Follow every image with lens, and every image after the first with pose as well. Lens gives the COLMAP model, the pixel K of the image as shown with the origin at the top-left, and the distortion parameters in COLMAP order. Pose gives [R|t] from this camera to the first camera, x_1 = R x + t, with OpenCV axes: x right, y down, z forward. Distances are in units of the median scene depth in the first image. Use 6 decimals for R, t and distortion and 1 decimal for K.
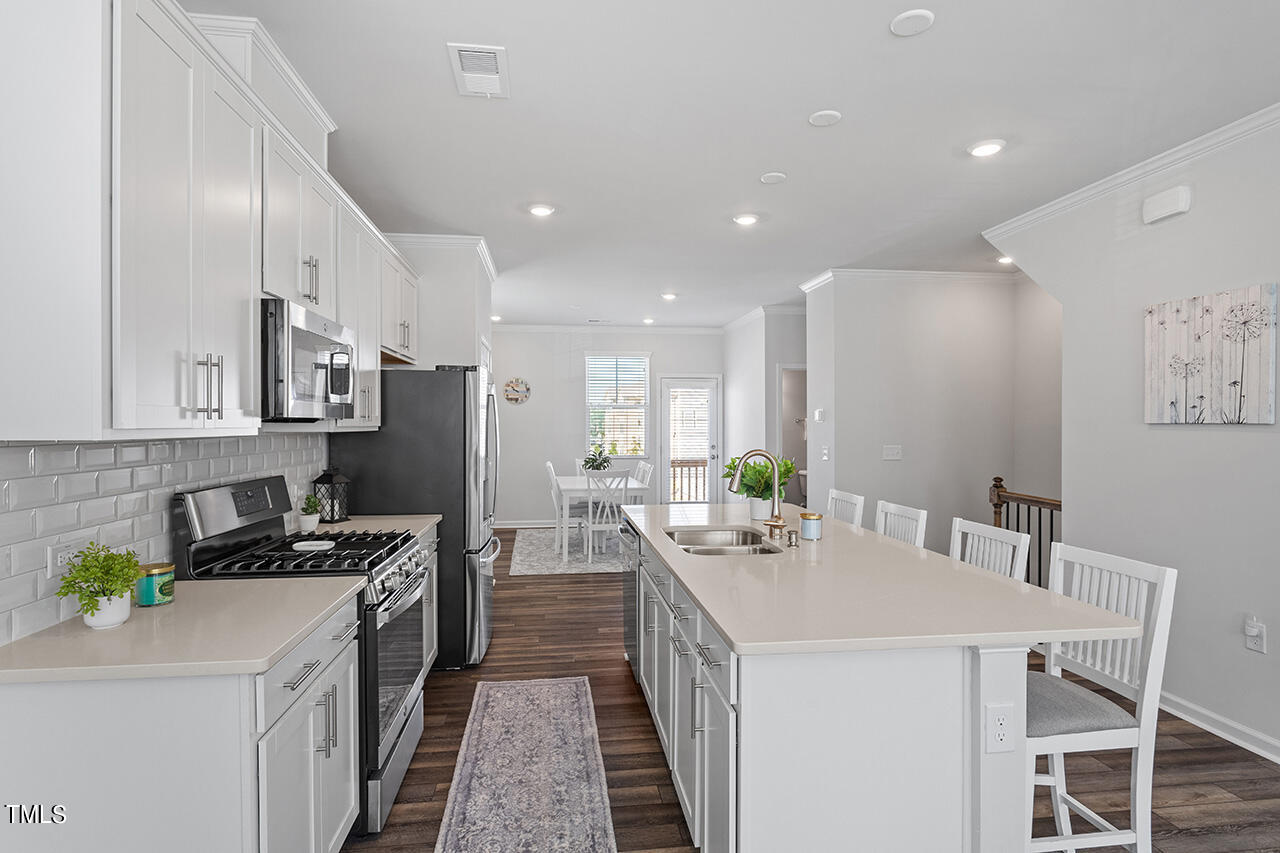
lens RADIAL K [[664.8, 0, 643.5], [0, 664.8, 420.8], [0, 0, 1]] dist [-0.004021, 0.001724]
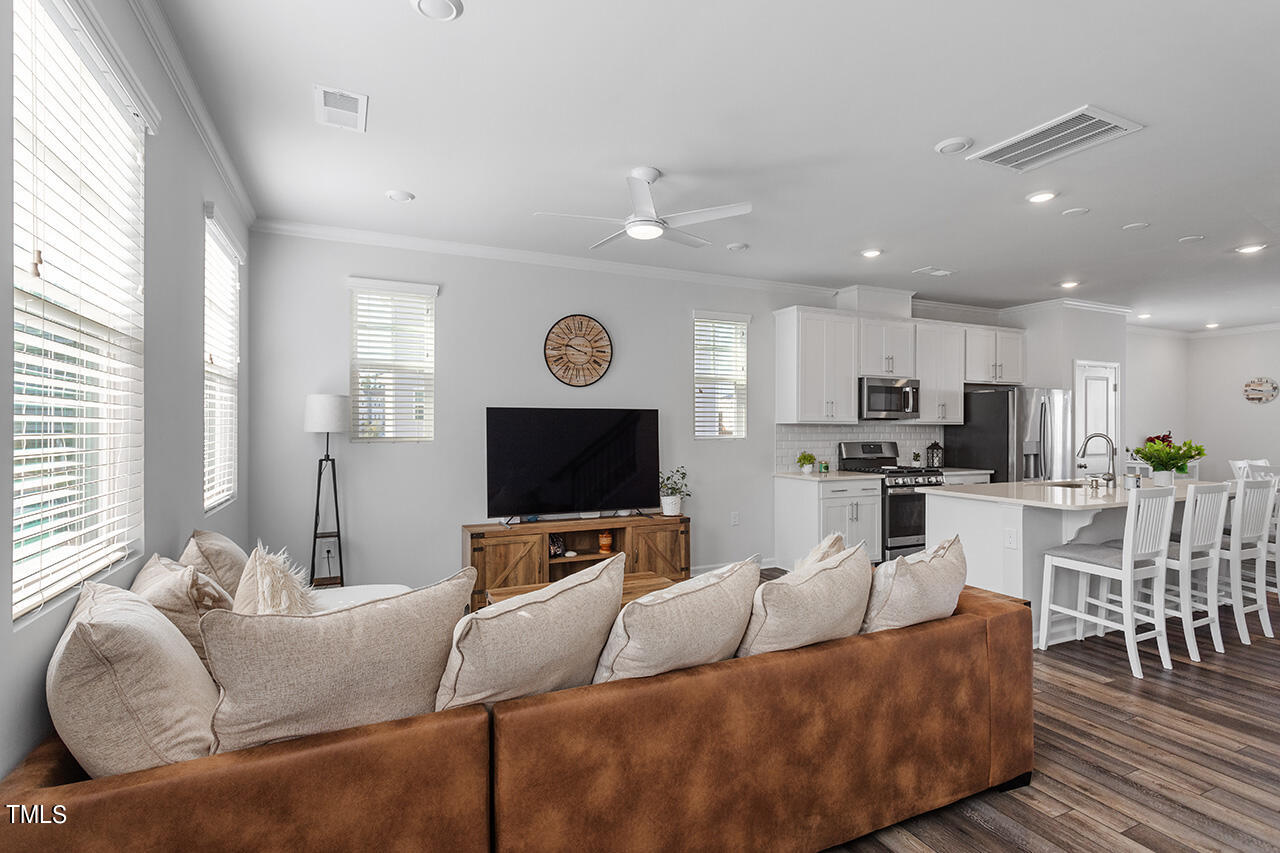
lens RADIAL K [[611.0, 0, 639.1], [0, 611.0, 433.8], [0, 0, 1]] dist [0.003267, 0.000335]
pose [[0.293730, 0.009752, -0.955839, 0.451071], [0.002700, 0.999936, 0.011032, 0.008712], [0.955885, -0.005821, 0.293684, -0.189815]]
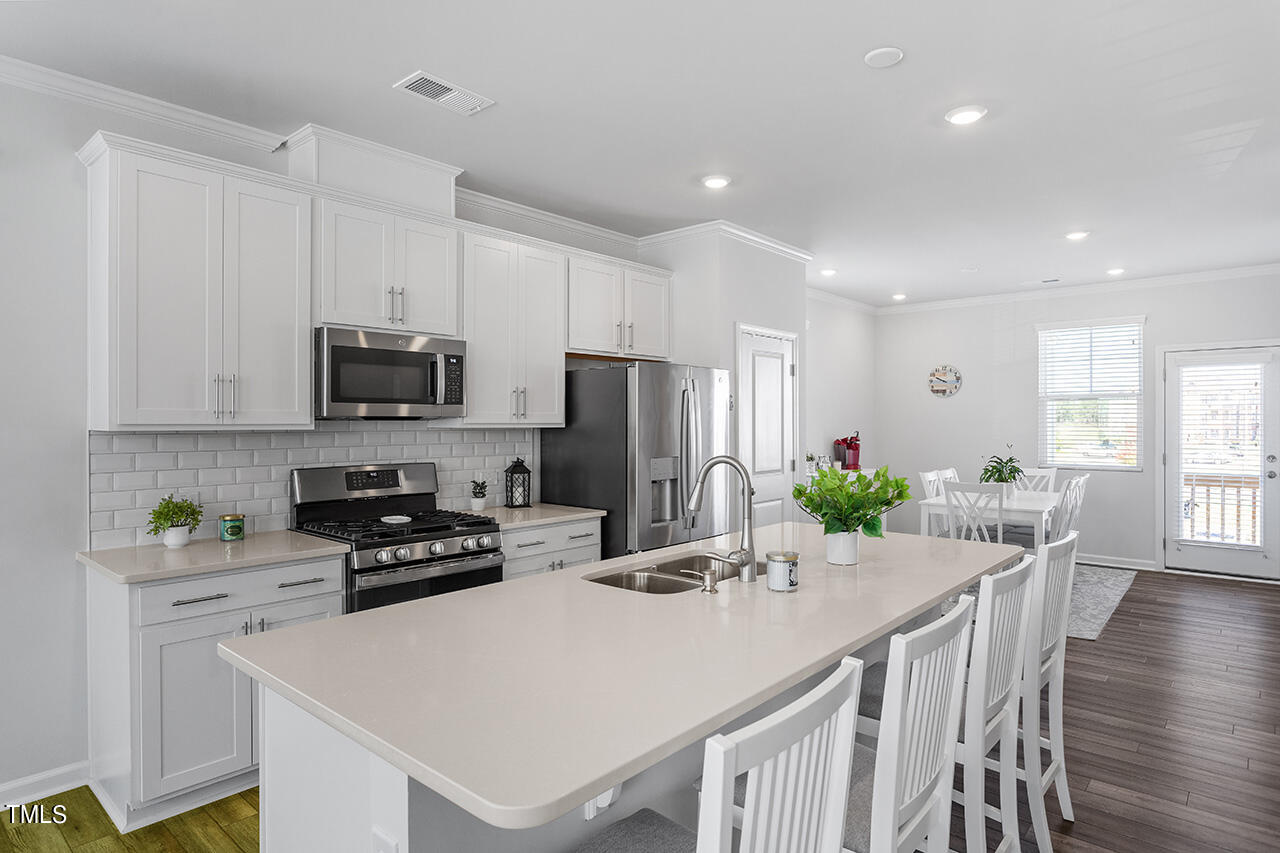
lens RADIAL K [[714.2, 0, 644.0], [0, 714.2, 432.3], [0, 0, 1]] dist [-0.014685, -0.000954]
pose [[0.657799, 0.011300, -0.753109, 0.245162], [0.003969, 0.999822, 0.018468, 0.001052], [0.753183, -0.015137, 0.657636, 0.144902]]
